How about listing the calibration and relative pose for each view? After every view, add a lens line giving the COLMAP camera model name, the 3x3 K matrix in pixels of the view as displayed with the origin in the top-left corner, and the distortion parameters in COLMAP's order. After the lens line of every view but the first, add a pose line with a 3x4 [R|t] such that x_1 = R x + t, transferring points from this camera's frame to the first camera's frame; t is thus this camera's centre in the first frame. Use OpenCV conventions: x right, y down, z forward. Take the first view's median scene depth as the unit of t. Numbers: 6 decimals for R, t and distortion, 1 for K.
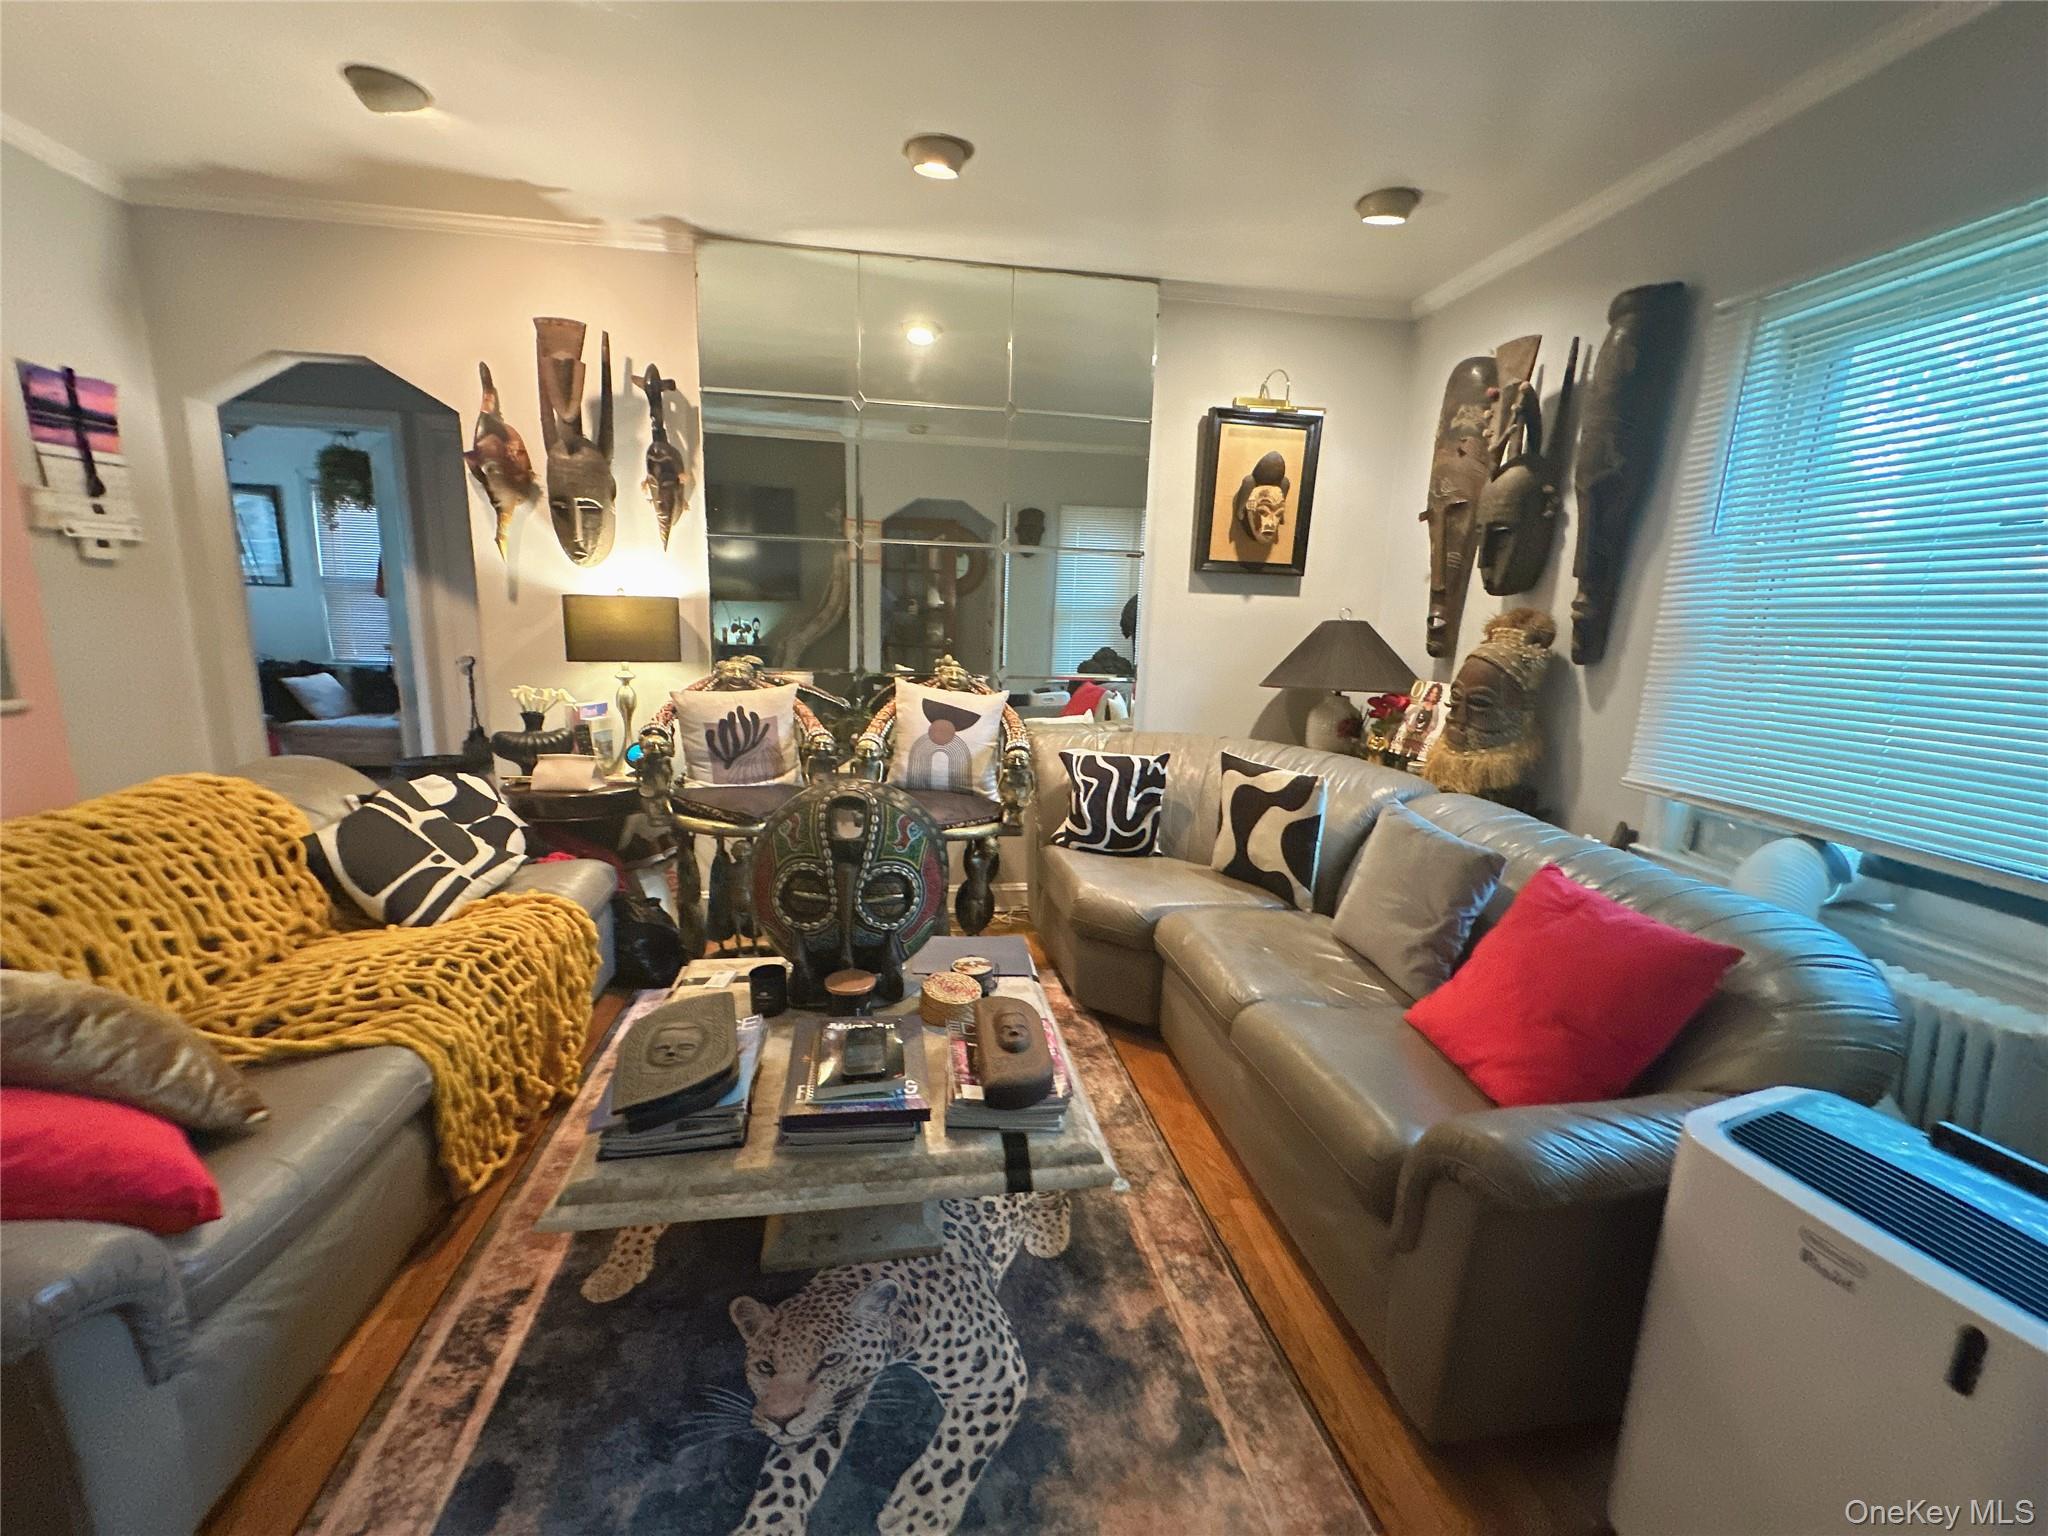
lens RADIAL K [[836.6, 0, 1023.0], [0, 836.6, 771.4], [0, 0, 1]] dist [0.000271, -0.000764]
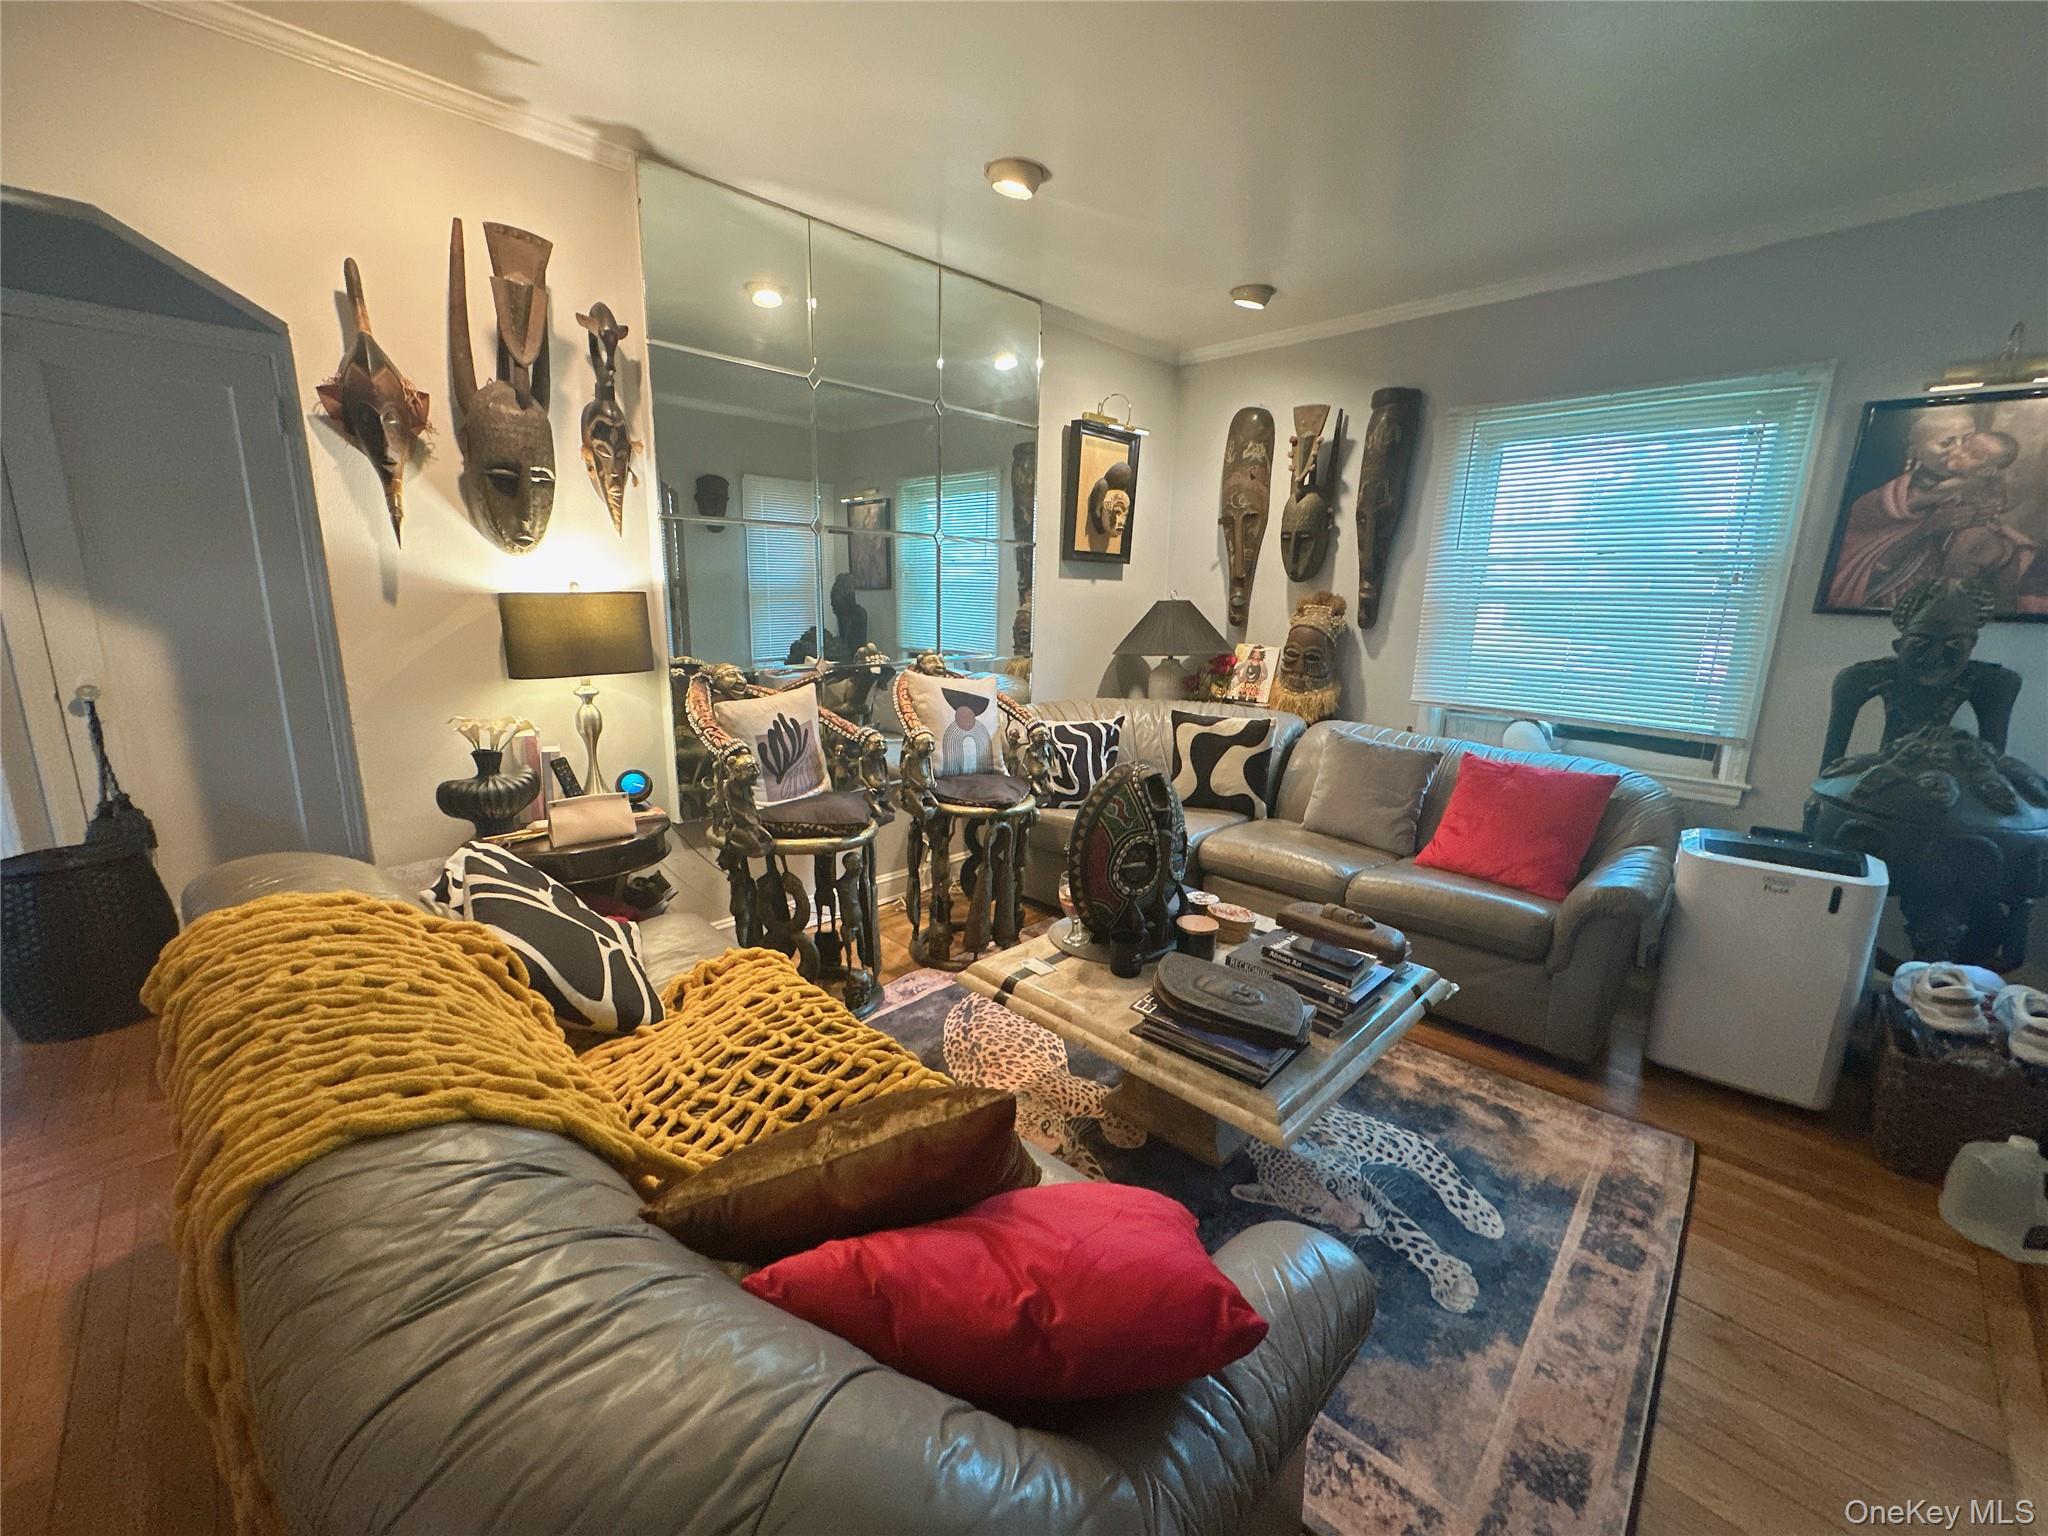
lens RADIAL K [[836.6, 0, 1030.3], [0, 836.6, 775.1], [0, 0, 1]] dist [0.000271, -0.000764]
pose [[0.799094, -0.145669, 0.583292, -0.646800], [0.119005, 0.989331, 0.084037, -0.054407], [-0.589311, 0.002261, 0.807903, 0.104067]]
